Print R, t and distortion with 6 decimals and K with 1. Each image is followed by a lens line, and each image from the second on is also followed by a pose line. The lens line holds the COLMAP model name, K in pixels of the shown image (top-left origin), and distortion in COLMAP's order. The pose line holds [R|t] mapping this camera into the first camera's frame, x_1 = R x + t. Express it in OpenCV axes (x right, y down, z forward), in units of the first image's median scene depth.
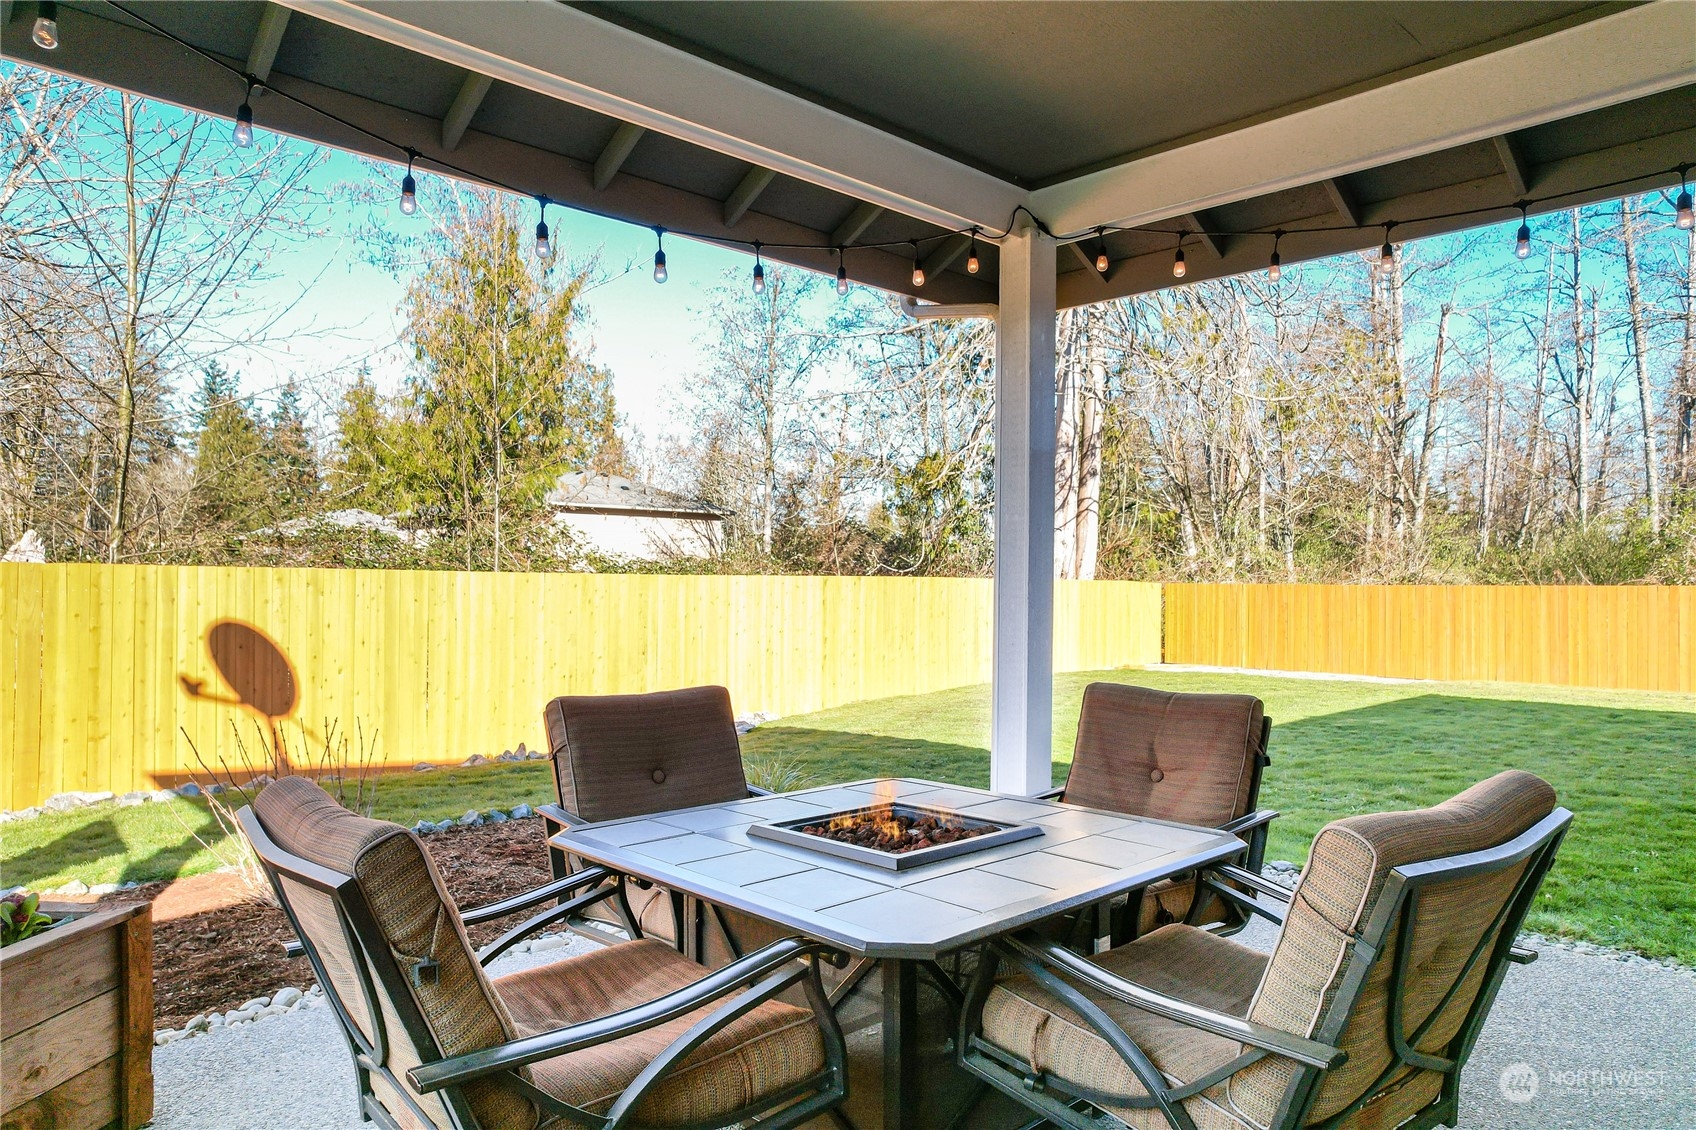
lens RADIAL K [[1105.3, 0, 836.3], [0, 1105.3, 584.9], [0, 0, 1]] dist [-0.041600, 0.006214]
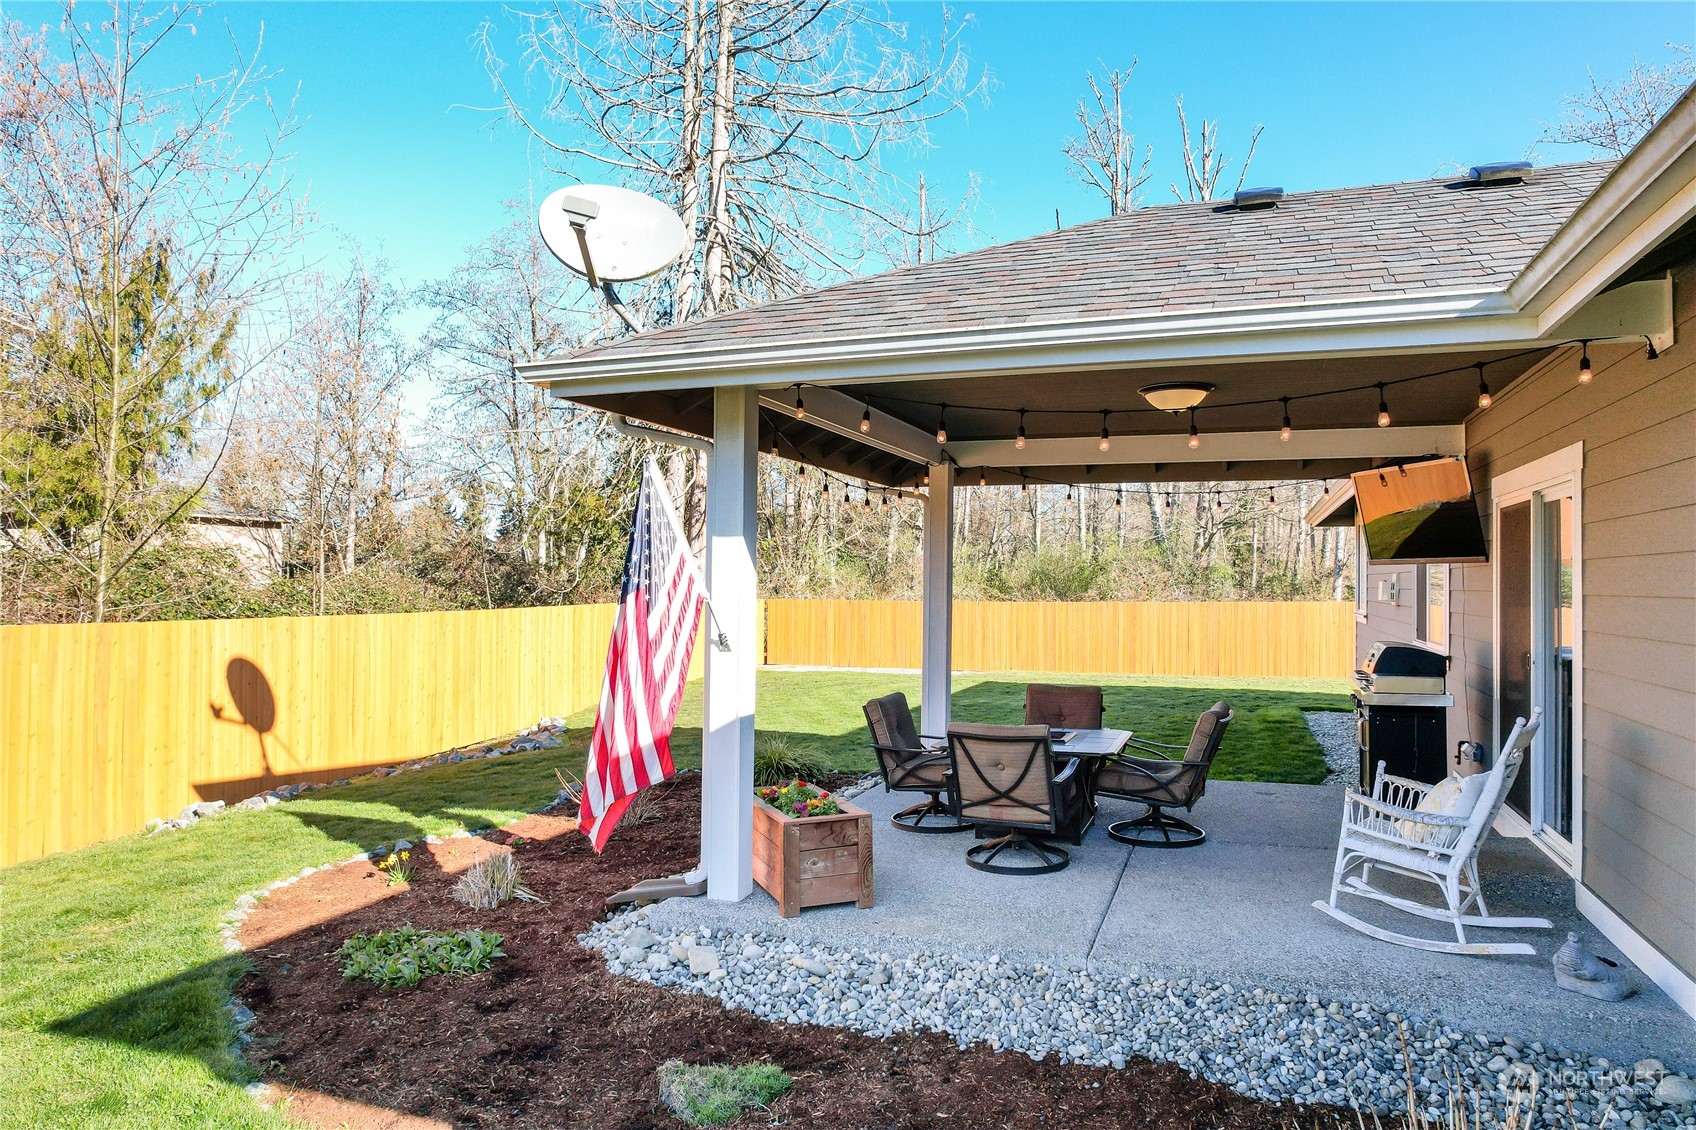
lens RADIAL K [[1092.6, 0, 857.3], [0, 1092.6, 554.0], [0, 0, 1]] dist [-0.055156, 0.034236]
pose [[0.894972, 0.009841, 0.446014, -0.404056], [0.002849, 0.999610, -0.027774, -0.045715], [-0.446113, 0.026128, 0.894595, -0.340964]]
